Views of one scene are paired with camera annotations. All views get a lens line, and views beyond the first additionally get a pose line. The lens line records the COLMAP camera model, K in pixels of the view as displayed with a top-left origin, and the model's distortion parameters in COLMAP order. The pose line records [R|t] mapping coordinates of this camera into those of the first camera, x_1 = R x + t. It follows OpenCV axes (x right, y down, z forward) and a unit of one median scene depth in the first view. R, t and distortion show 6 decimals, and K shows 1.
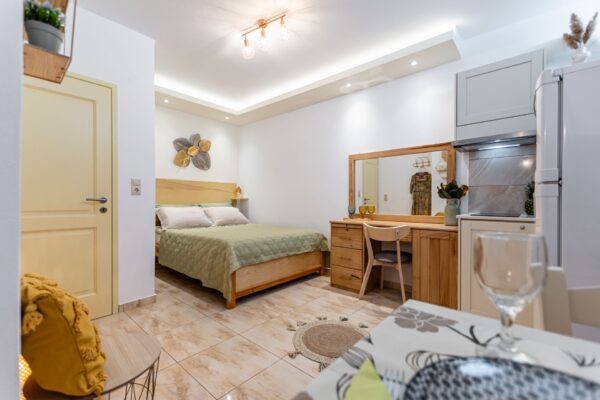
lens RADIAL K [[265.8, 0, 293.3], [0, 265.8, 197.1], [0, 0, 1]] dist [0.009510, -0.001817]
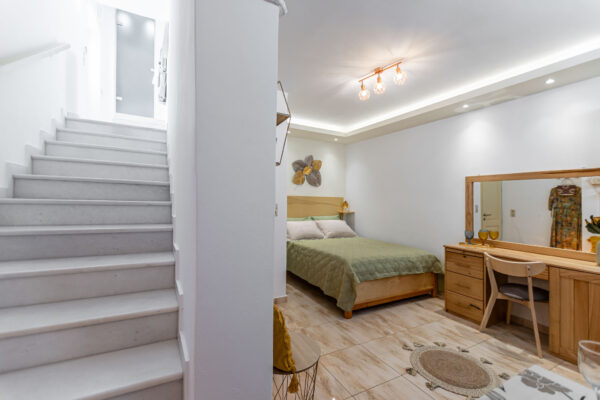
lens RADIAL K [[265.8, 0, 291.5], [0, 265.8, 189.3], [0, 0, 1]] dist [0.009510, -0.001817]
pose [[0.937089, 0.005966, -0.349039, -0.061024], [-0.015178, 0.999605, -0.023665, -0.104652], [0.348760, 0.027474, 0.936809, -0.173213]]
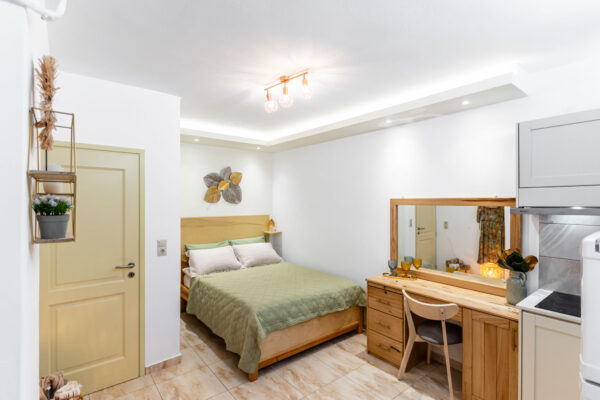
lens RADIAL K [[297.0, 0, 291.3], [0, 297.0, 193.9], [0, 0, 1]] dist [0.003582, -0.000496]
pose [[0.984520, -0.002730, -0.175249, 0.080669], [0.001770, 0.999983, -0.005637, -0.221723], [0.175261, 0.005239, 0.984508, -0.013856]]
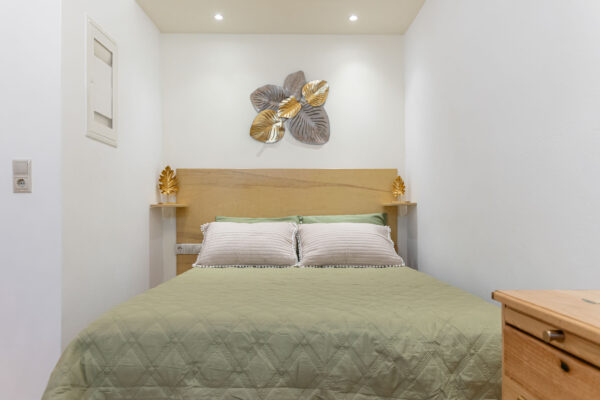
lens RADIAL K [[412.7, 0, 302.2], [0, 412.7, 203.5], [0, 0, 1]] dist [-0.003874, -0.005739]
pose [[0.671427, -0.029028, -0.740502, 0.317747], [0.011225, 0.999516, -0.029003, 0.039448], [0.740986, 0.011161, 0.671428, 0.831537]]
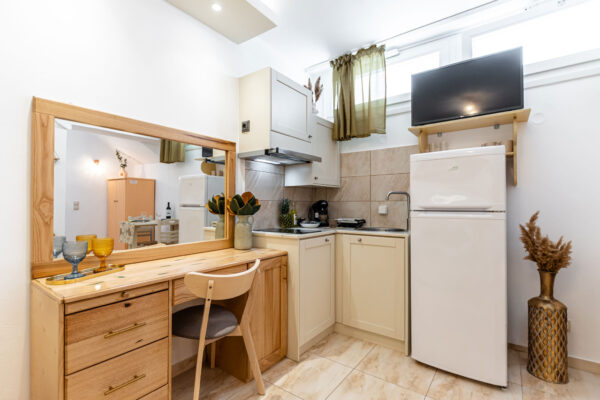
lens RADIAL K [[282.0, 0, 303.1], [0, 282.0, 203.3], [0, 0, 1]] dist [0.003389, -0.002131]
pose [[-0.110084, 0.002026, 0.993920, -0.259001], [-0.017708, 0.999835, -0.004000, -0.029631], [-0.993765, -0.018041, -0.110030, 0.907345]]
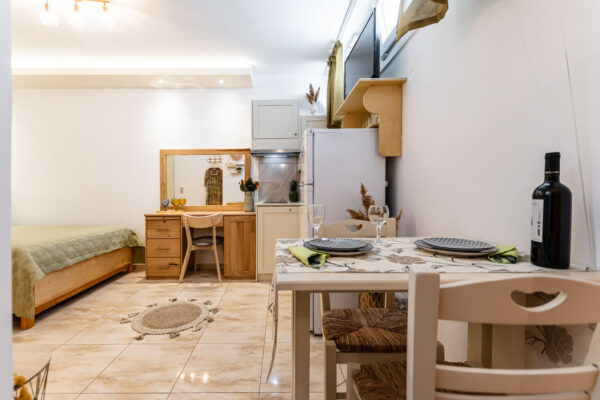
lens RADIAL K [[279.2, 0, 285.0], [0, 279.2, 193.2], [0, 0, 1]] dist [0.014667, -0.001752]
pose [[0.733713, -0.012164, 0.679350, -0.226519], [0.001961, 0.999873, 0.015786, -0.008062], [-0.679456, -0.010250, 0.733644, -0.156614]]
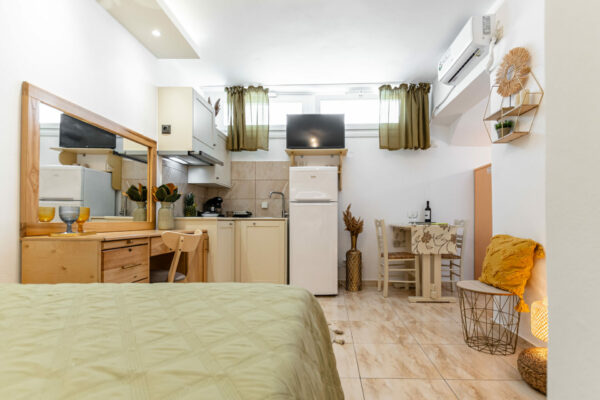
lens RADIAL K [[282.0, 0, 322.0], [0, 282.0, 219.9], [0, 0, 1]] dist [0.003389, -0.002131]
pose [[-0.652393, -0.009536, 0.757821, -0.557499], [-0.019048, 0.999811, -0.003816, 0.064187], [-0.757642, -0.016925, -0.652451, 1.230575]]
